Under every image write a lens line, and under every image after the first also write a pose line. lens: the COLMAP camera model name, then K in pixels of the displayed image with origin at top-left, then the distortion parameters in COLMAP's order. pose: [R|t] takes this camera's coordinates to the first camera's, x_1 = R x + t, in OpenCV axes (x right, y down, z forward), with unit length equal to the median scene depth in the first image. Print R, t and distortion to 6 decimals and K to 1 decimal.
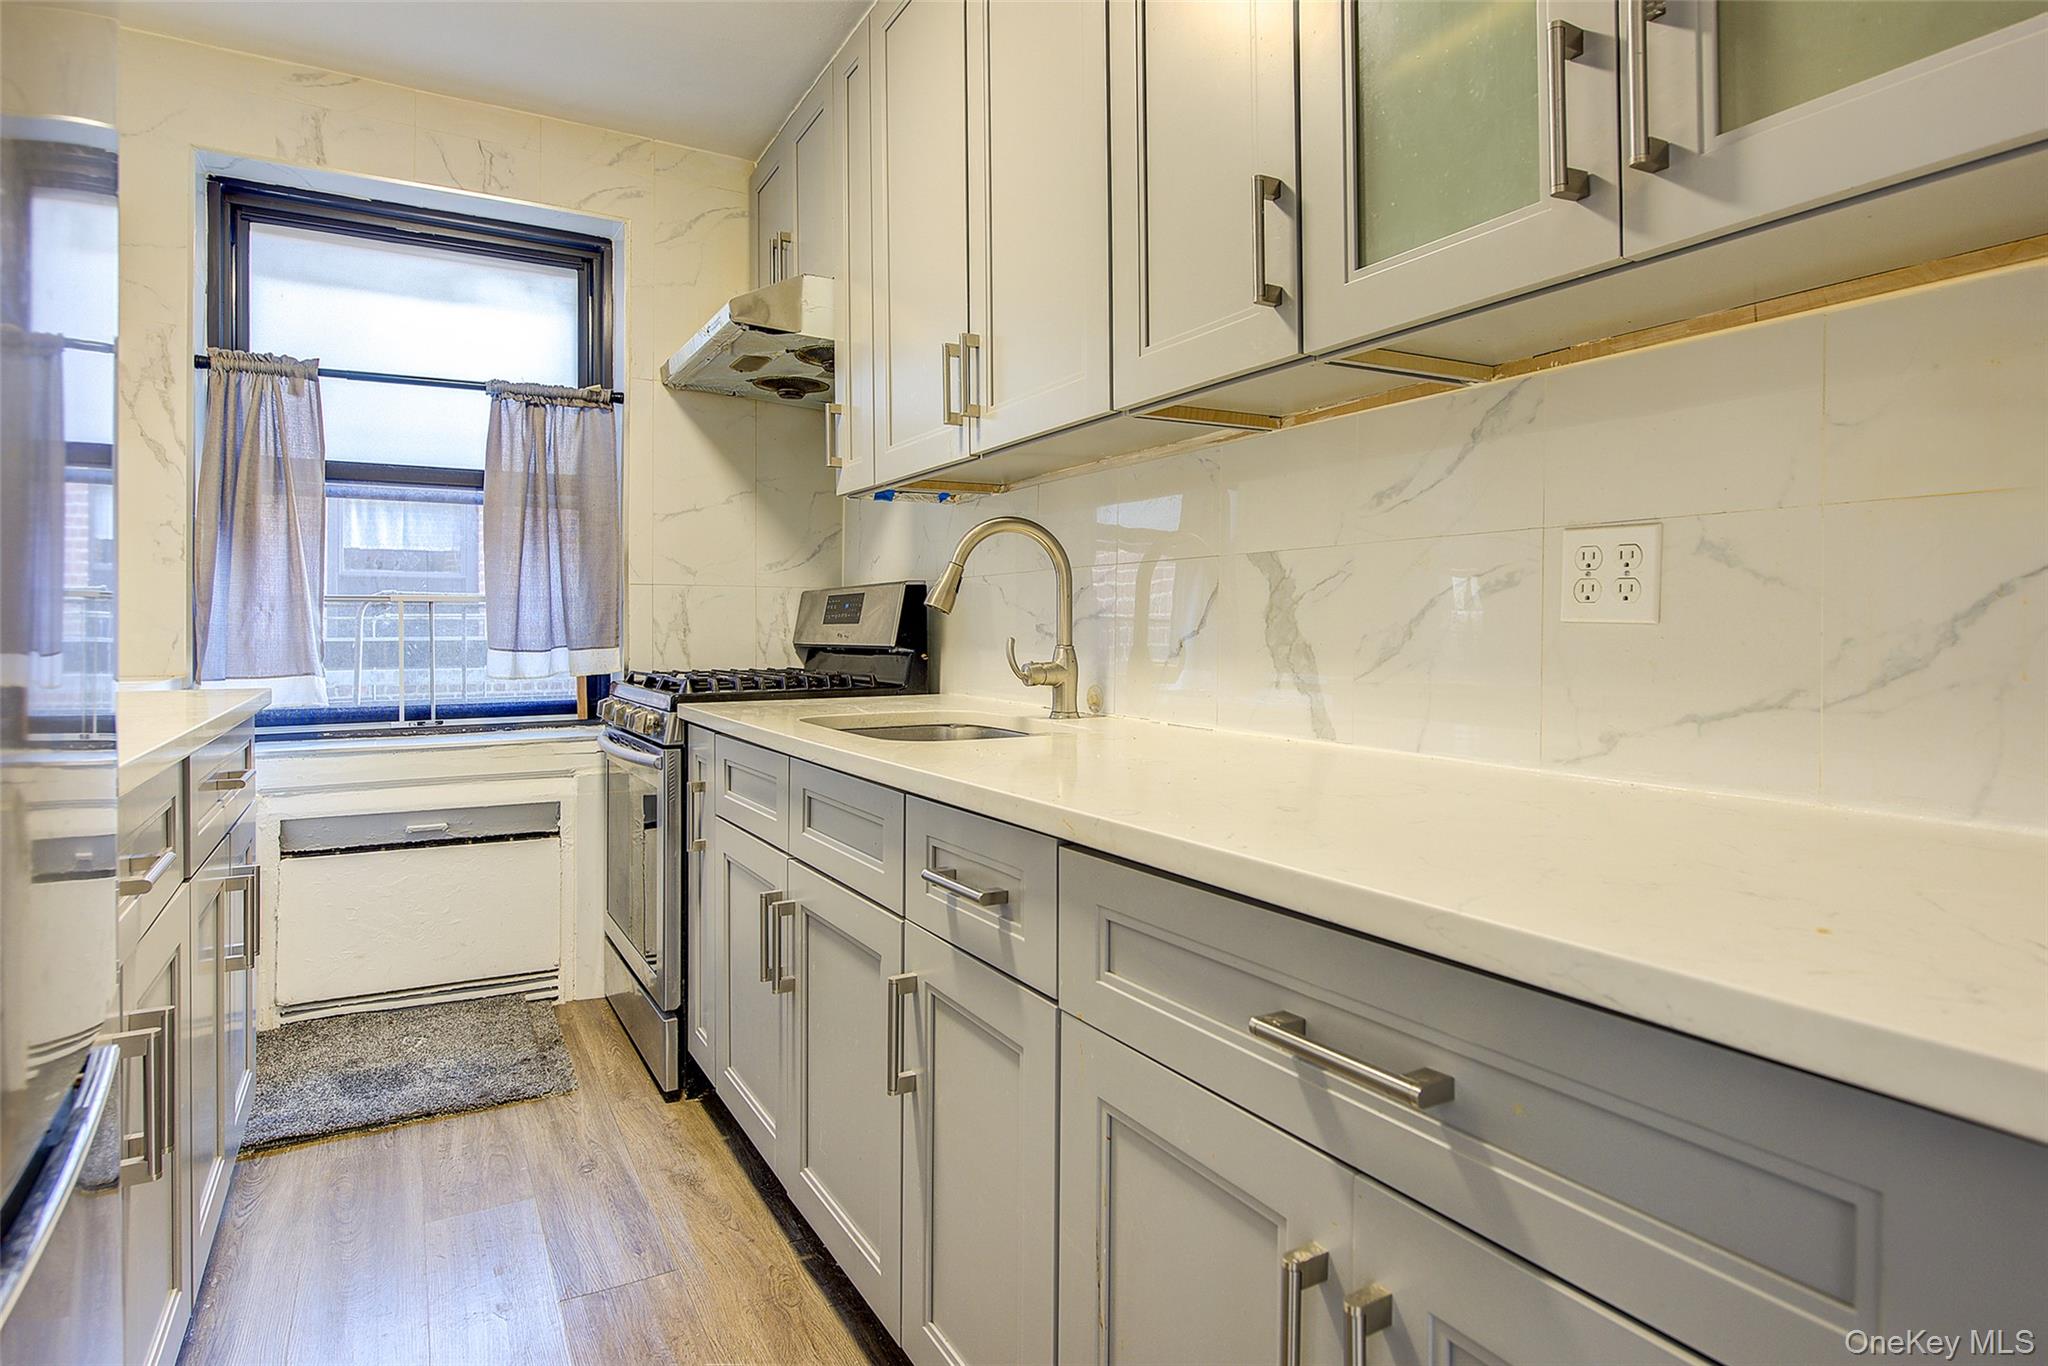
lens RADIAL K [[1071.2, 0, 1053.1], [0, 1071.2, 625.3], [0, 0, 1]] dist [-0.002246, -0.001389]
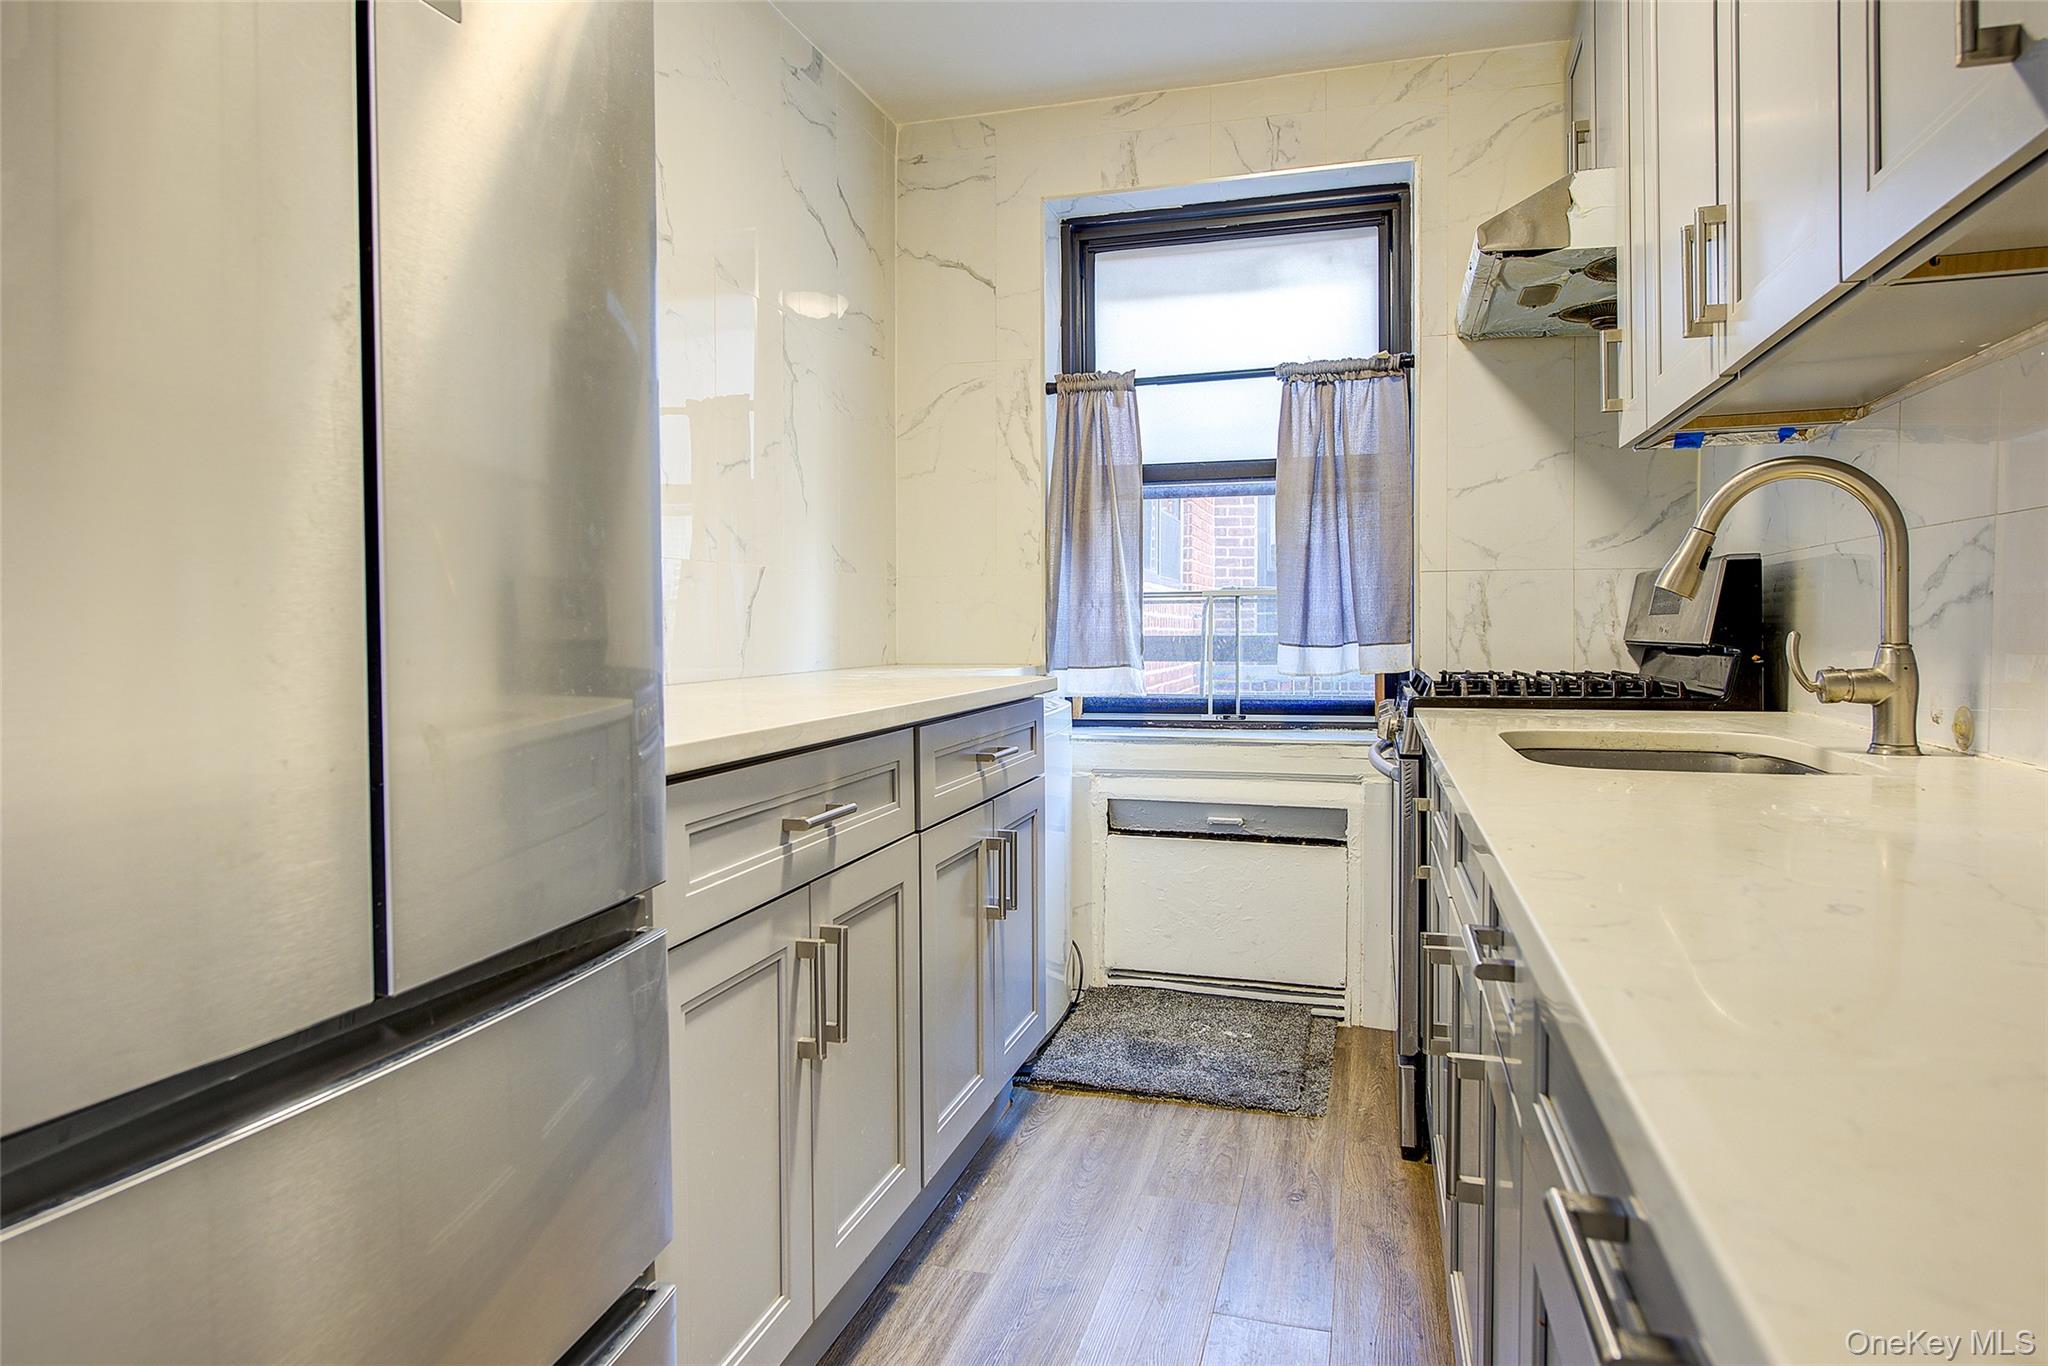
lens RADIAL K [[1253.1, 0, 1030.7], [0, 1253.1, 643.6], [0, 0, 1]] dist [-0.001556, -0.000928]
pose [[0.687550, 0.008052, -0.726092, 0.150847], [0.005847, 0.999845, 0.016625, 0.001987], [0.726113, -0.015676, 0.687396, 0.063986]]
